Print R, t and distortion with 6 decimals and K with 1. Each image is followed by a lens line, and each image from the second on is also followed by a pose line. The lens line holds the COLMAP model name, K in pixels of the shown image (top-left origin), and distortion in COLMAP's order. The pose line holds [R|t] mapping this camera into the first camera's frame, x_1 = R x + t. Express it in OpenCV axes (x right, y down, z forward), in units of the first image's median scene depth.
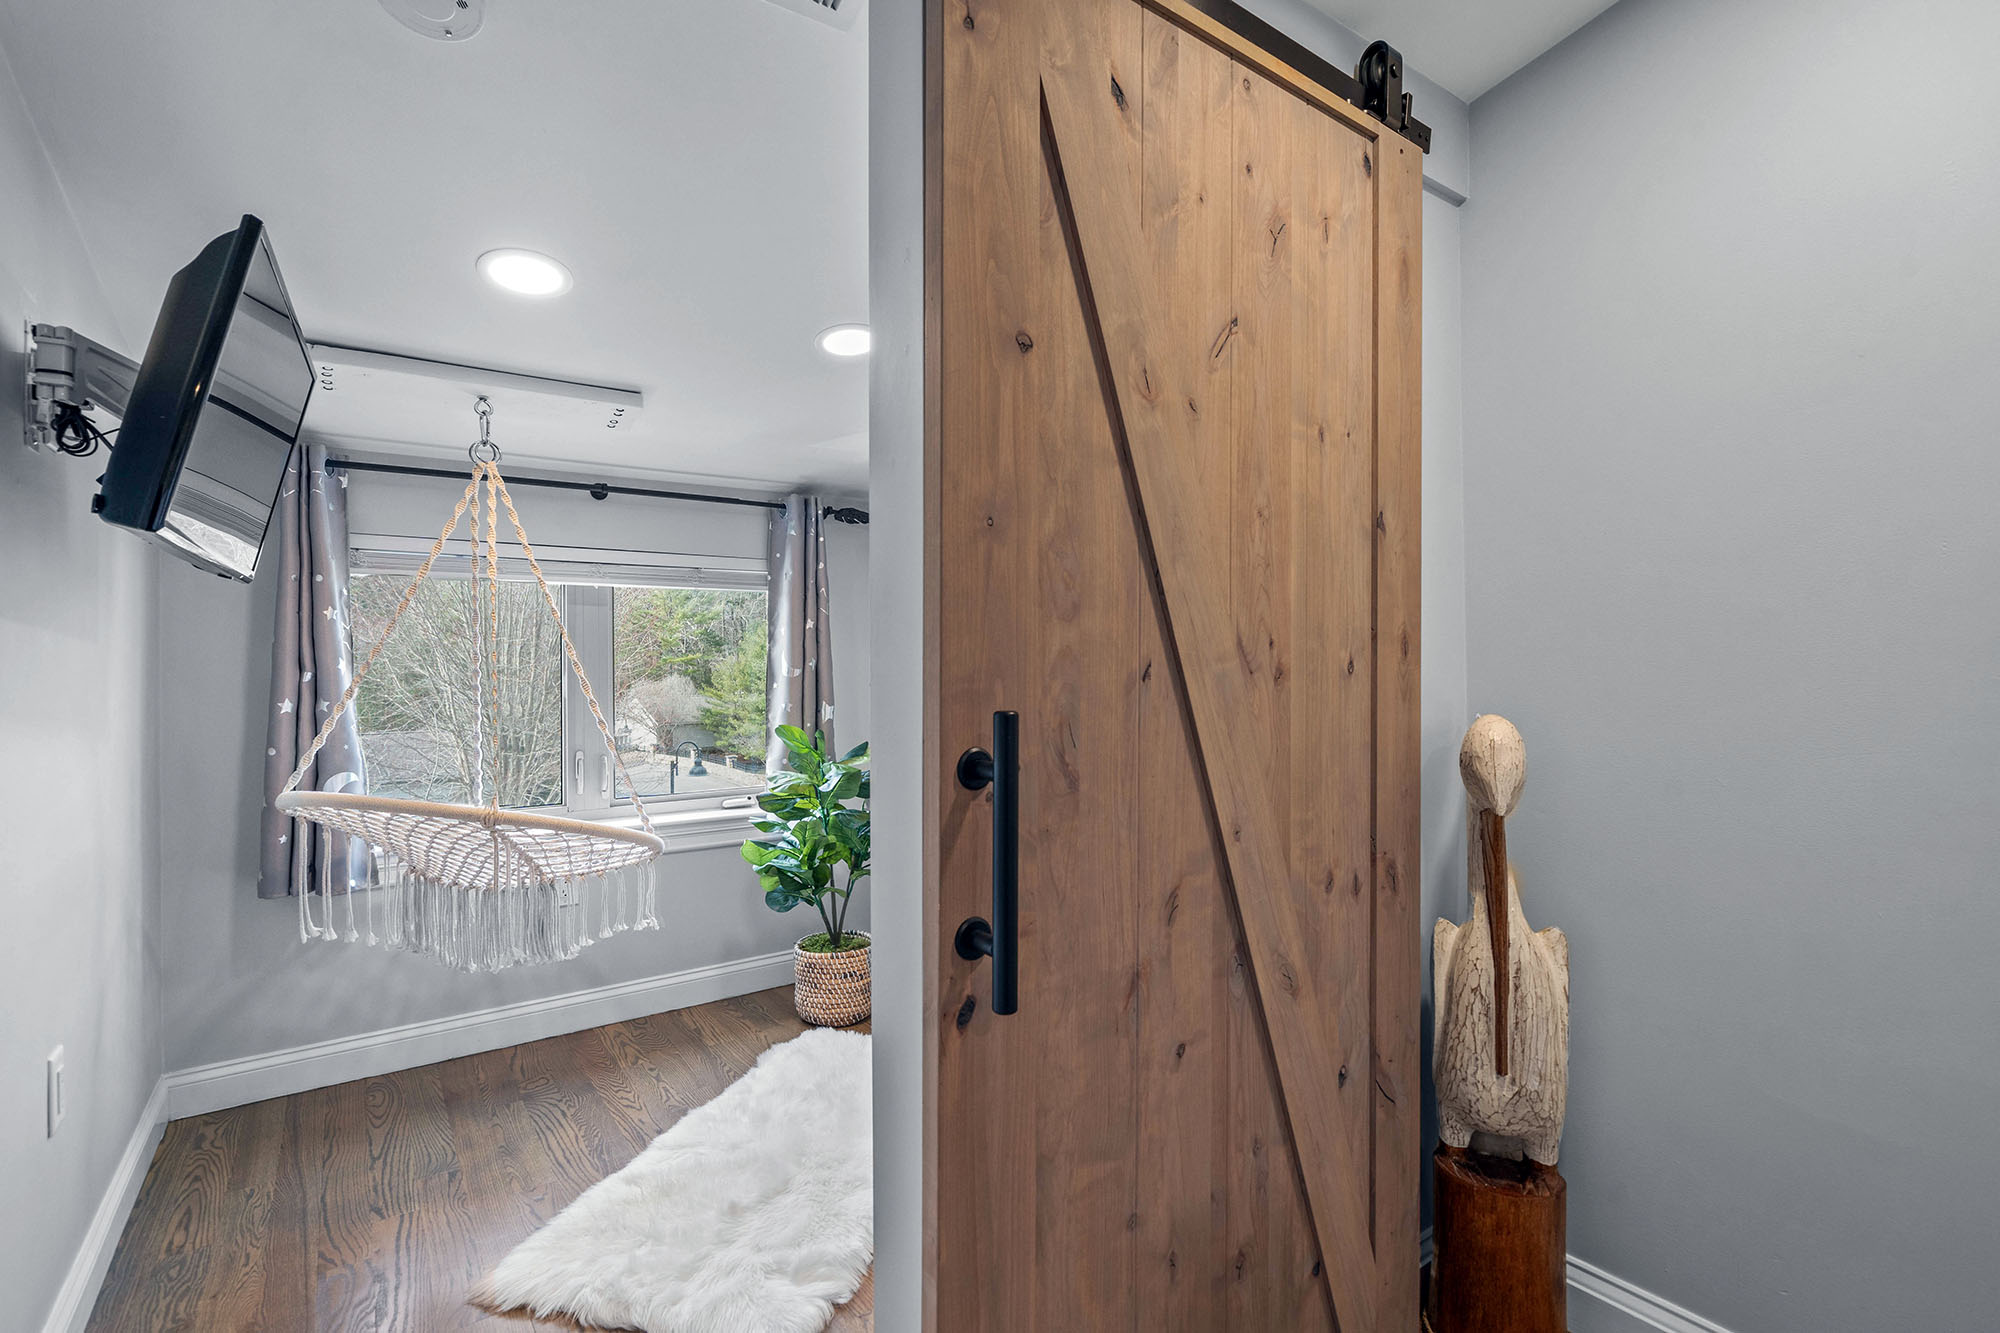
lens RADIAL K [[923.3, 0, 1000.0], [0, 923.3, 666.5], [0, 0, 1]] dist [0.000943, 0.000086]
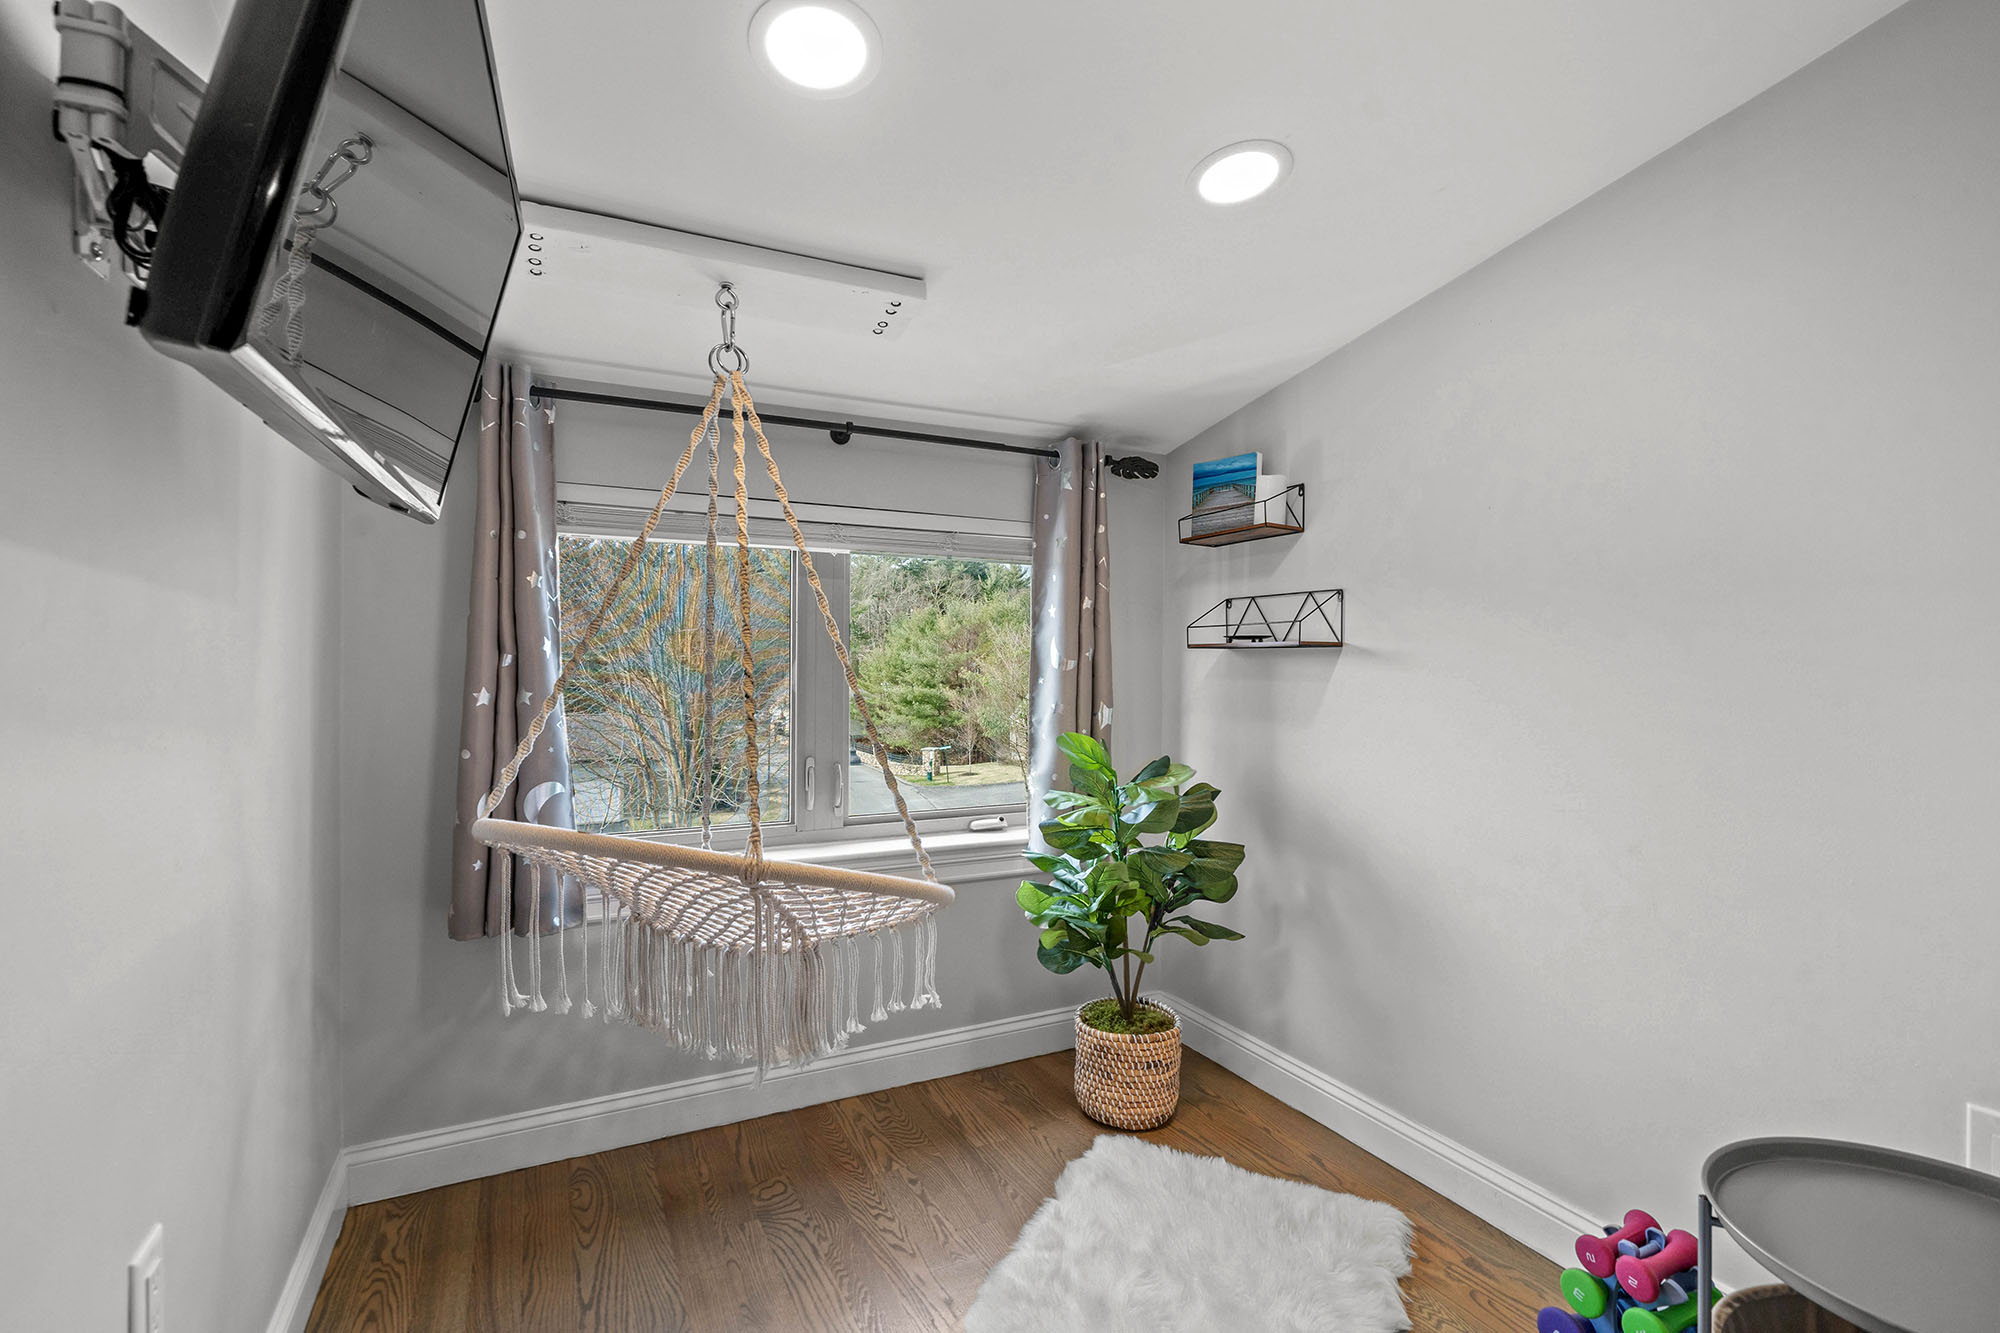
lens RADIAL K [[923.5, 0, 1000.5], [0, 923.5, 672.8], [0, 0, 1]] dist [-0.000938, -0.000095]
pose [[0.988427, 0.016954, -0.150748, -0.198049], [-0.015042, 0.999791, 0.013813, 0.004246], [0.150950, -0.011385, 0.988476, 0.262310]]
